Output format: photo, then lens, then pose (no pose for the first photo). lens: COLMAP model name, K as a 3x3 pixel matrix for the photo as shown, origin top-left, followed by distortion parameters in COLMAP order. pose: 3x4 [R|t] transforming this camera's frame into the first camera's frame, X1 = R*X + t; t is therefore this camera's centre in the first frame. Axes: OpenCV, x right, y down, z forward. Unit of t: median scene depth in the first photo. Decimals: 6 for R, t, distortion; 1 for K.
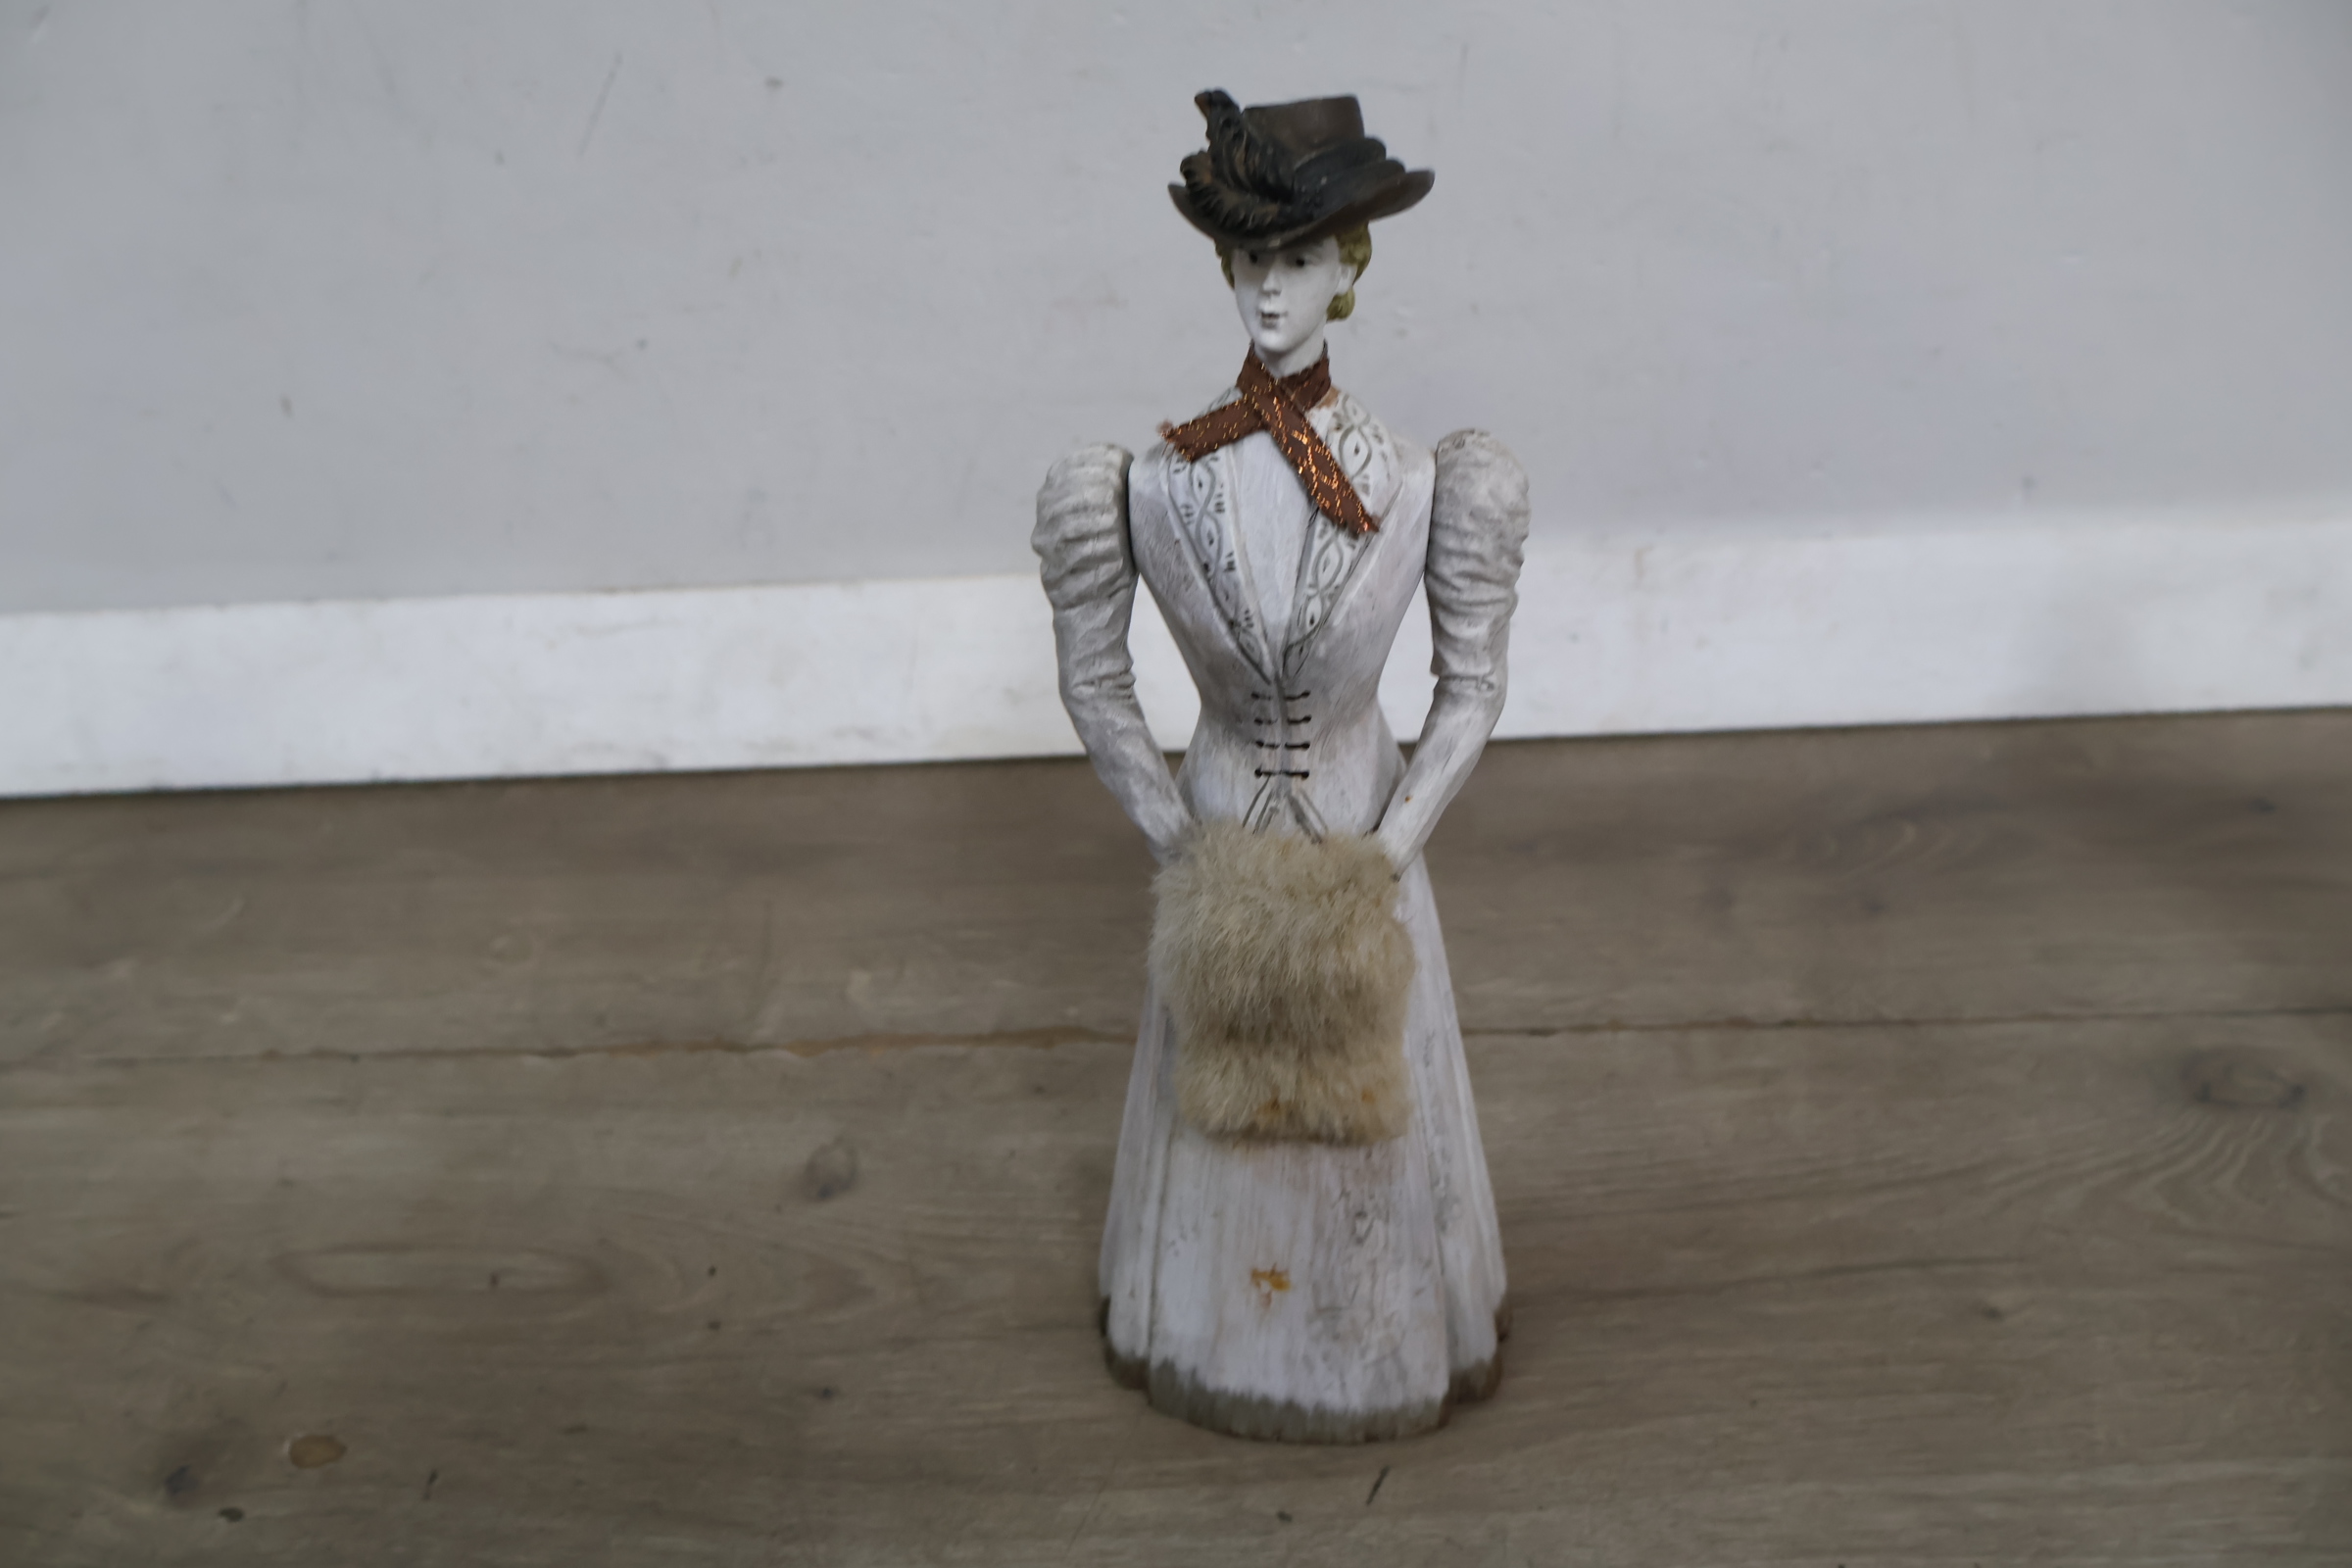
lens RADIAL K [[2083.9, 0, 1176.0], [0, 2083.9, 784.0], [0, 0, 1]] dist [0.007974, 0.020942]
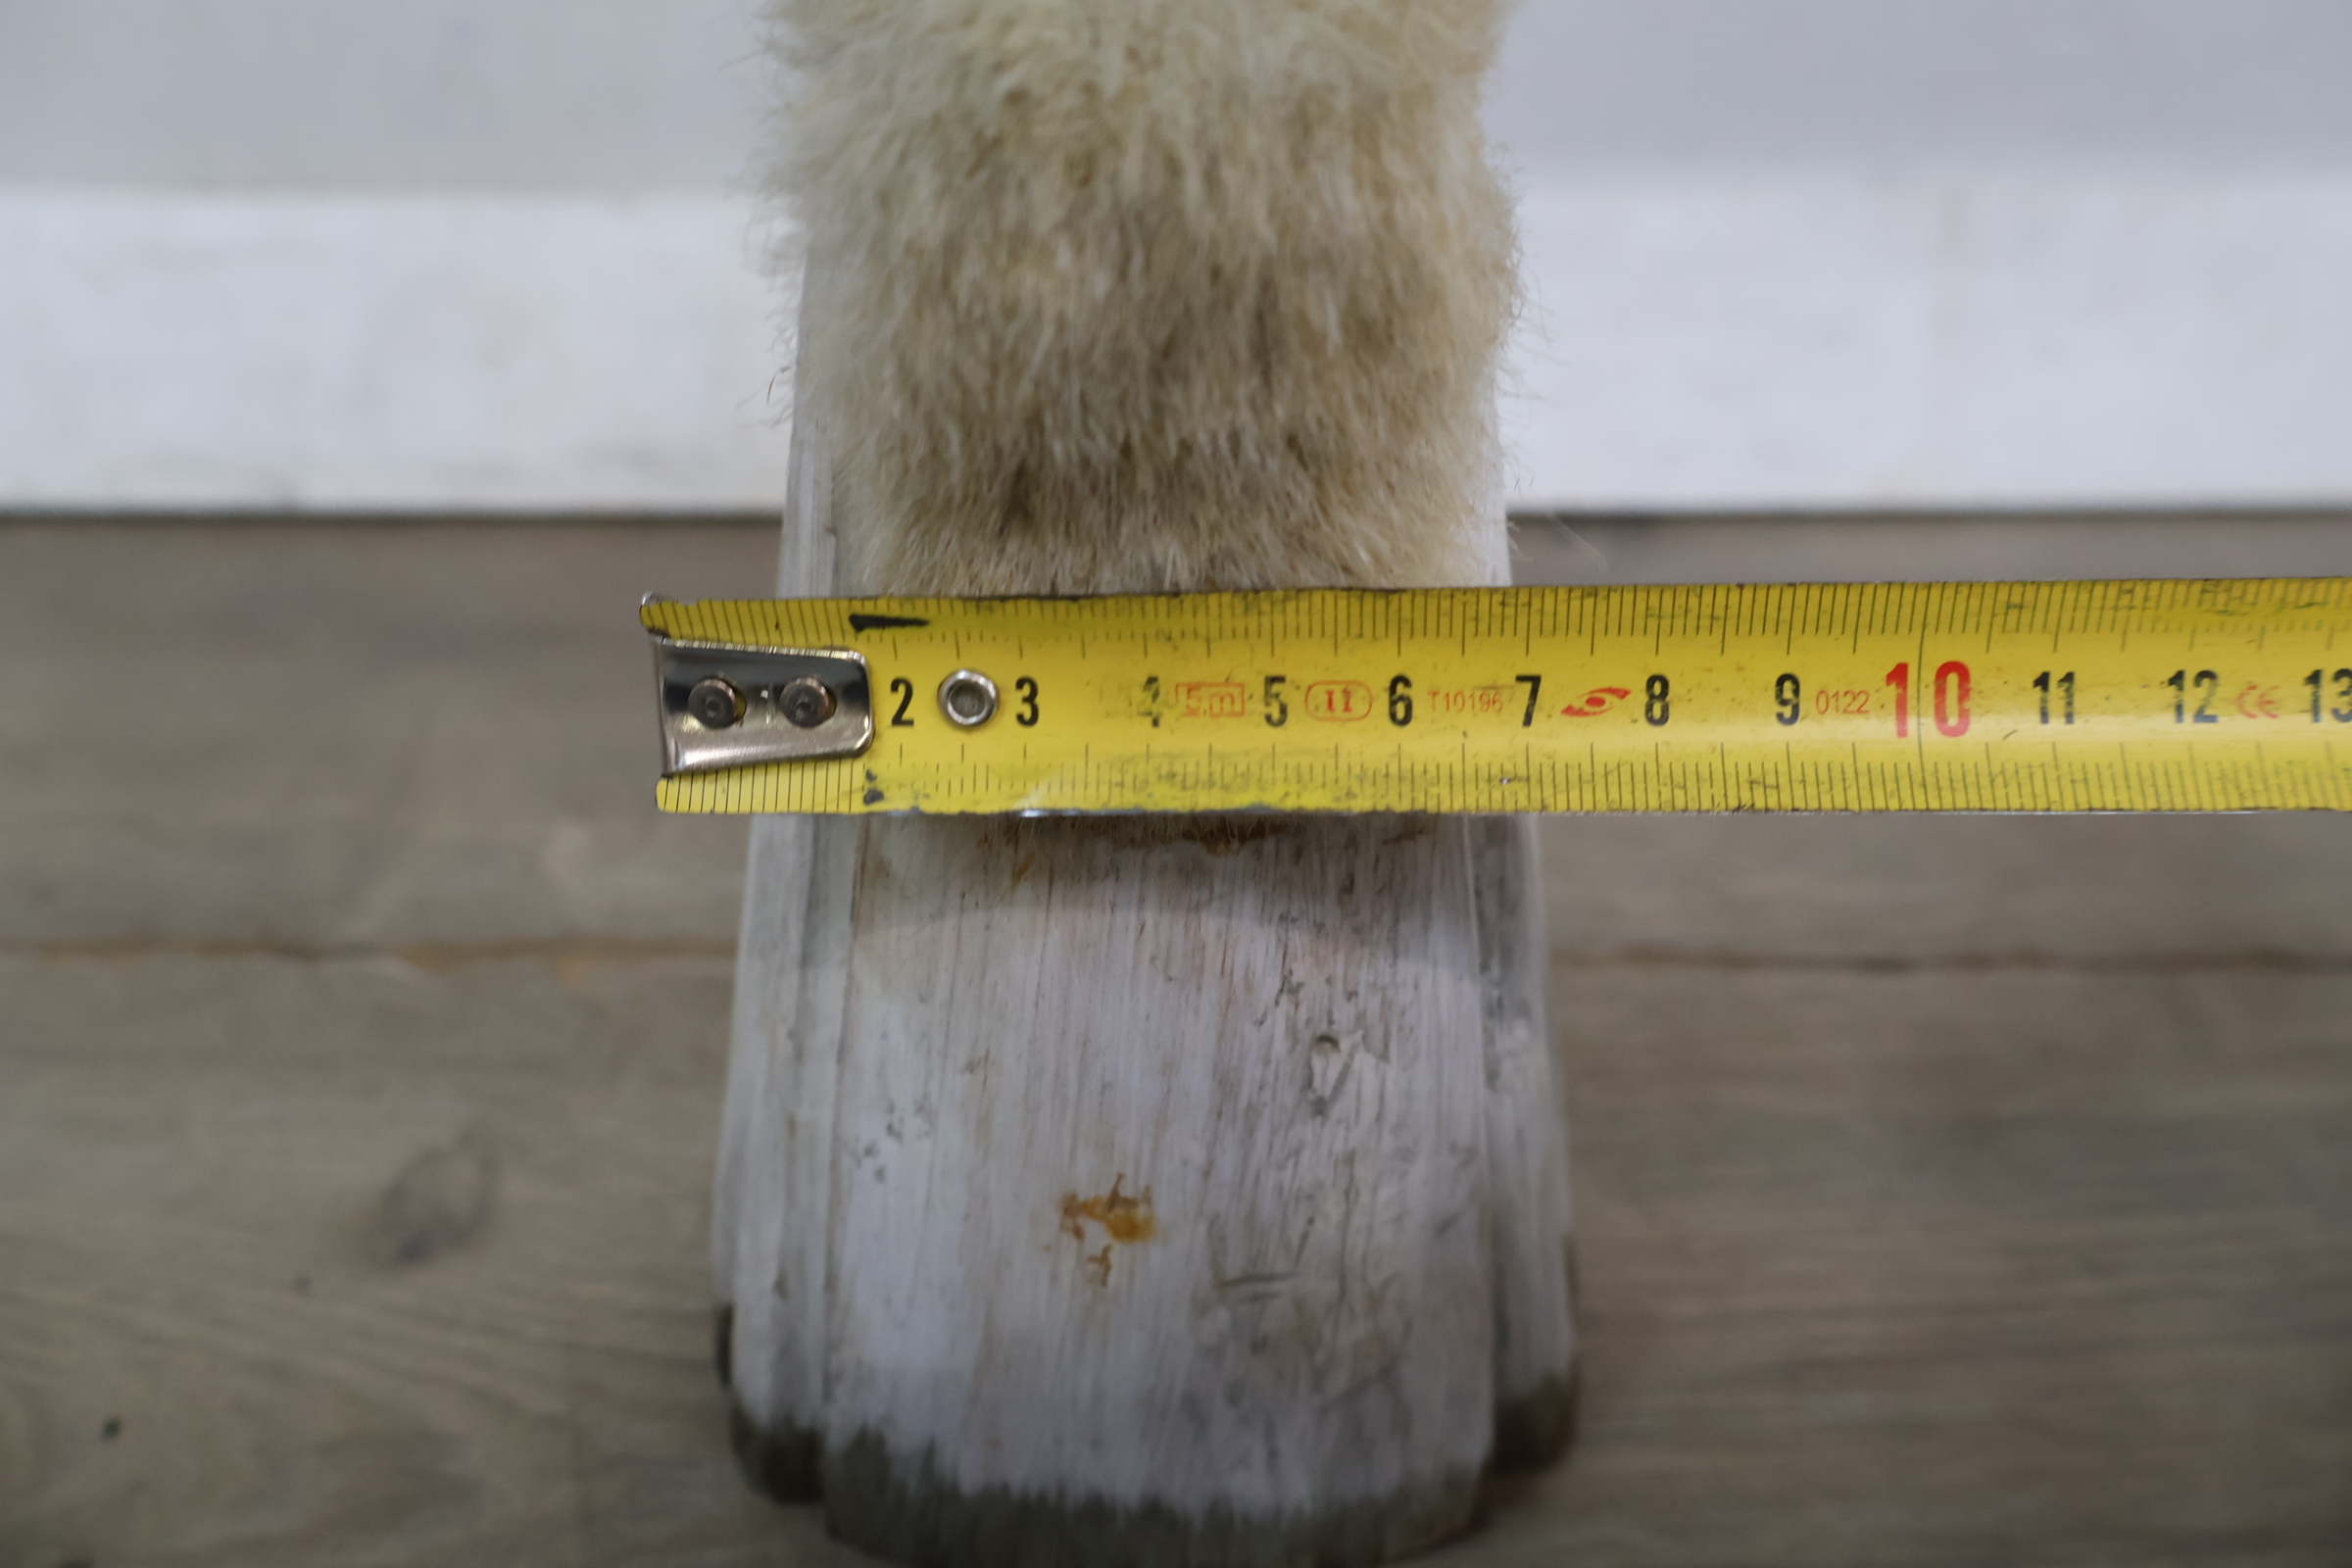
lens RADIAL K [[2083.9, 0, 1176.0], [0, 2083.9, 784.0], [0, 0, 1]] dist [0.007974, 0.020942]
pose [[0.987981, -0.032531, 0.151115, -0.001772], [0.036318, 0.999090, -0.022368, 0.160795], [-0.150250, 0.027587, 0.988263, 0.582117]]
